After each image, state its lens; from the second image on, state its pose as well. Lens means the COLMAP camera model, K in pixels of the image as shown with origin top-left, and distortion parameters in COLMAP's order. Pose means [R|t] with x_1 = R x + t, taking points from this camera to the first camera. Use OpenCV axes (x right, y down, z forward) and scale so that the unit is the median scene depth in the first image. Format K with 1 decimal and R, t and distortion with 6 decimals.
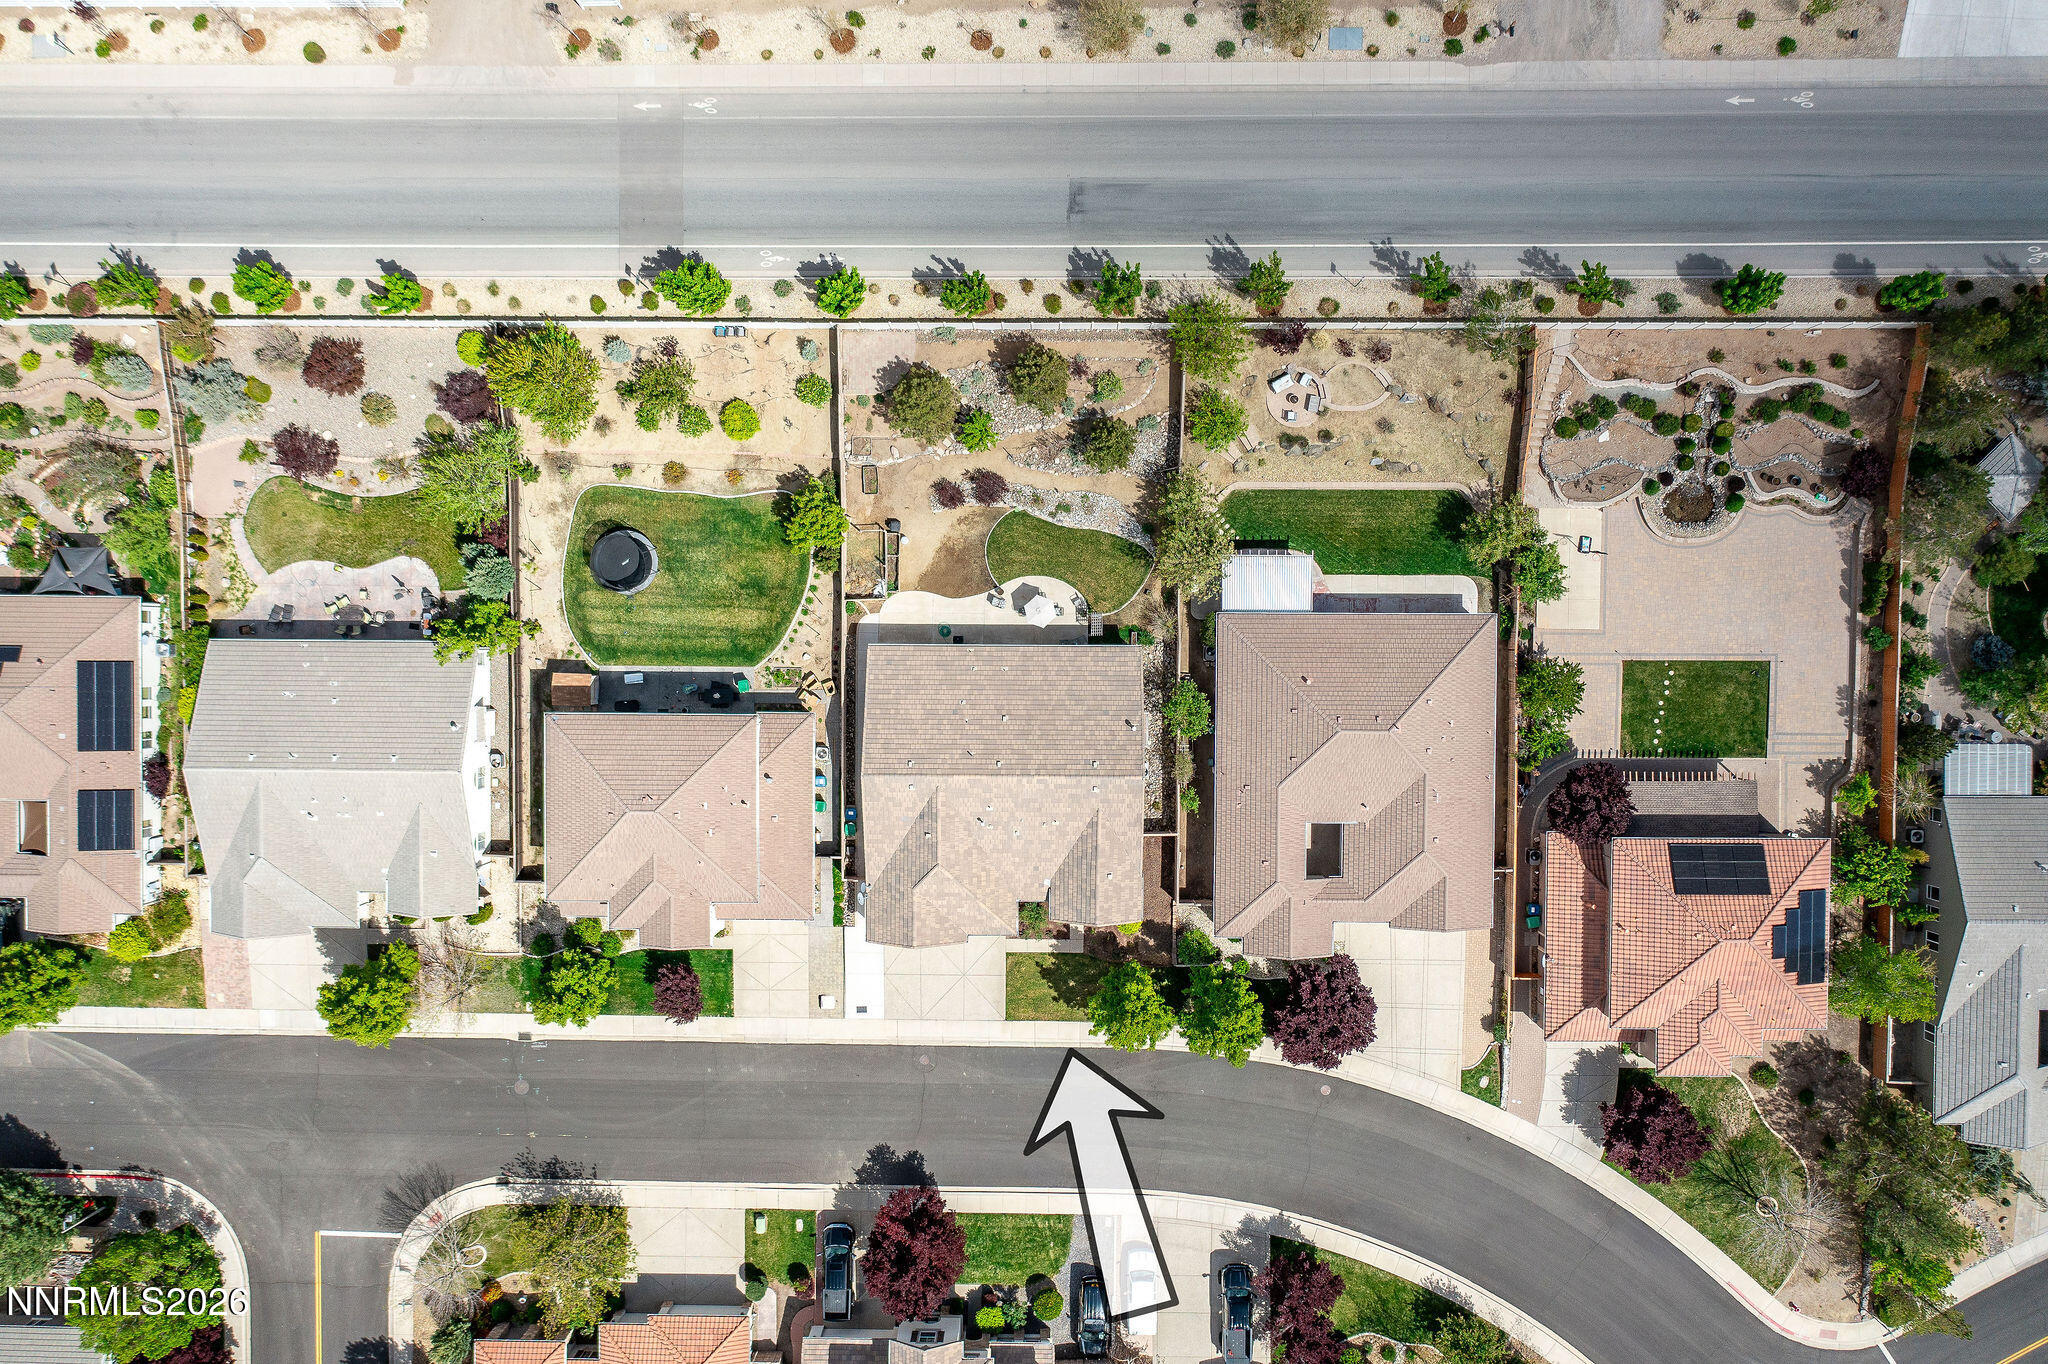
lens RADIAL K [[1639.8, 0, 1026.1], [0, 1639.8, 650.8], [0, 0, 1]] dist [-0.000377, -0.011455]
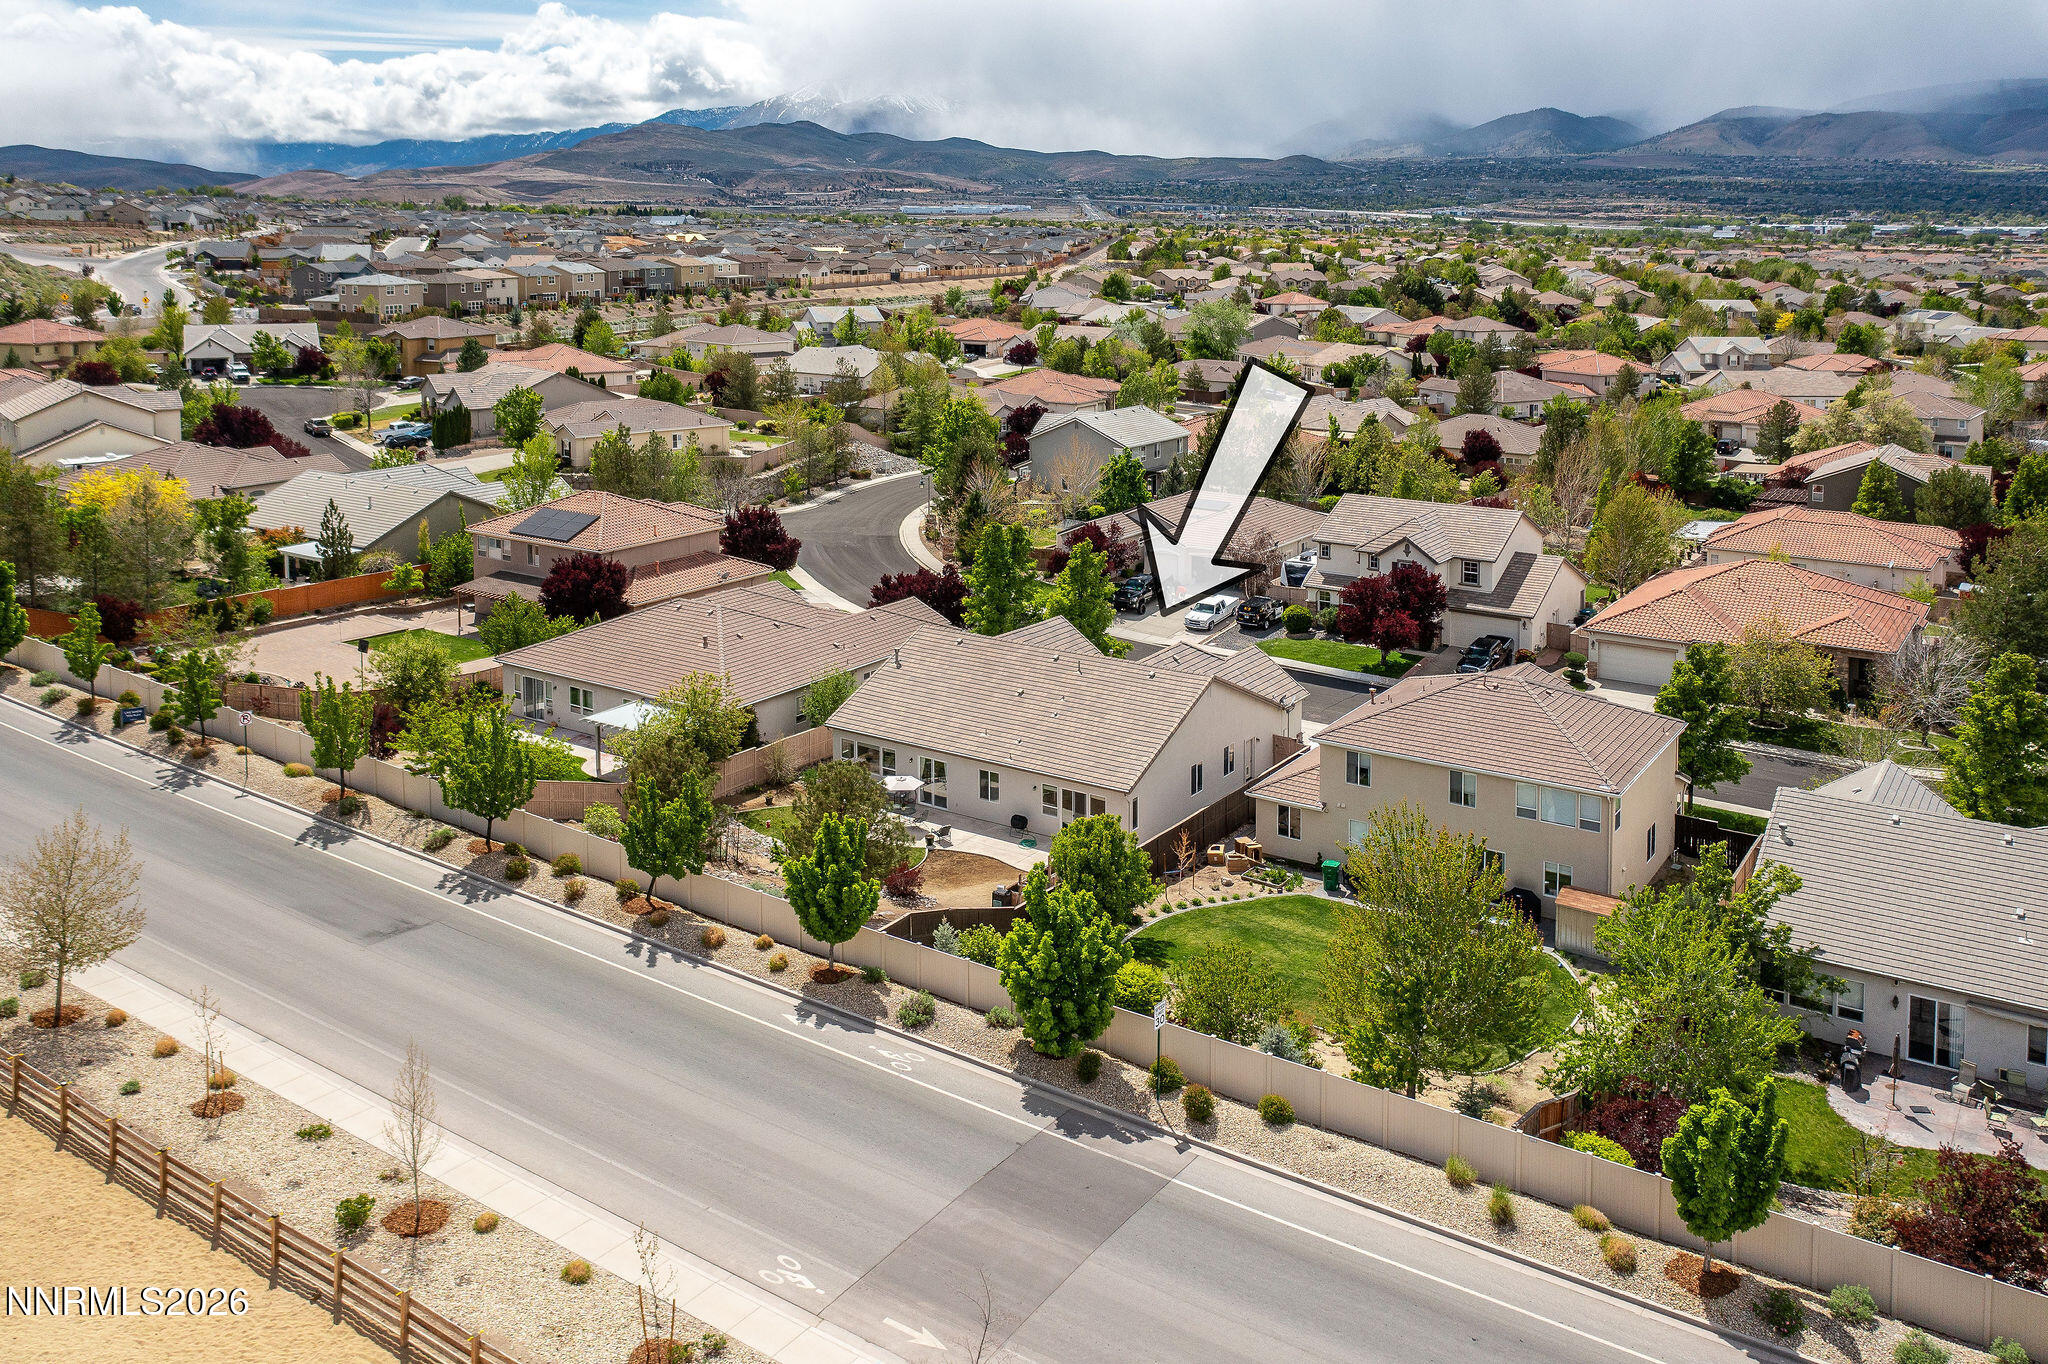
lens RADIAL K [[1639.8, 0, 1026.1], [0, 1639.8, 650.8], [0, 0, 1]] dist [-0.000377, -0.011455]
pose [[-0.823520, -0.127283, 0.552824, -0.414595], [0.566249, -0.243383, 0.787482, -0.542404], [0.034314, 0.961542, 0.272505, 0.740731]]
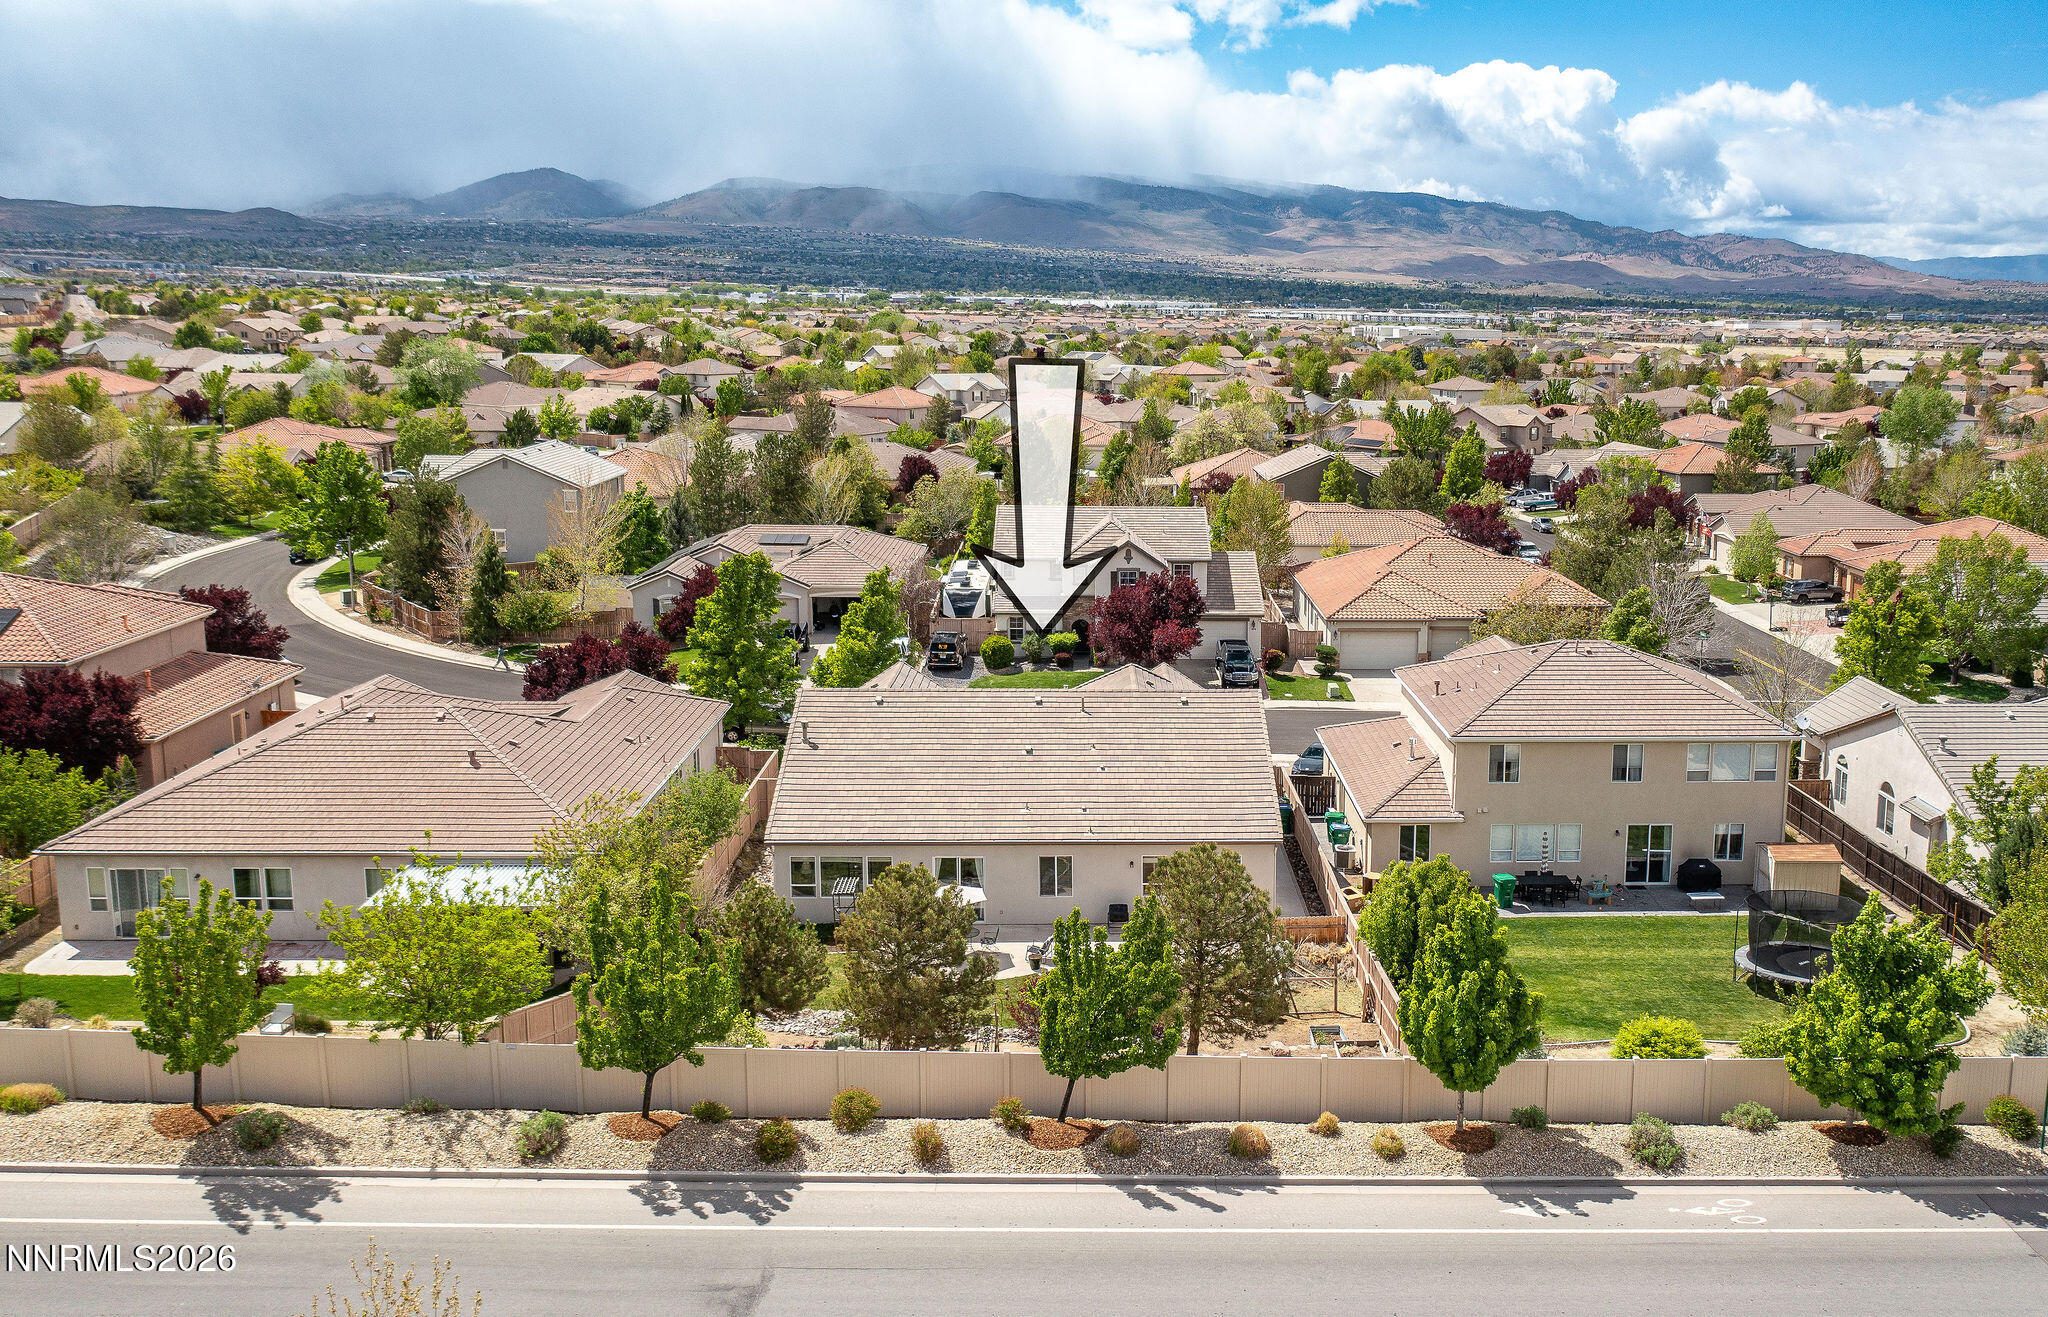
lens RADIAL K [[1702.4, 0, 1138.8], [0, 1702.4, 658.5], [0, 0, 1]] dist [-0.005298, 0.008723]
pose [[-0.998840, 0.015095, -0.045720, -0.024502], [-0.048004, -0.238932, 0.969849, -0.511813], [0.003716, 0.970919, 0.239379, 0.793934]]
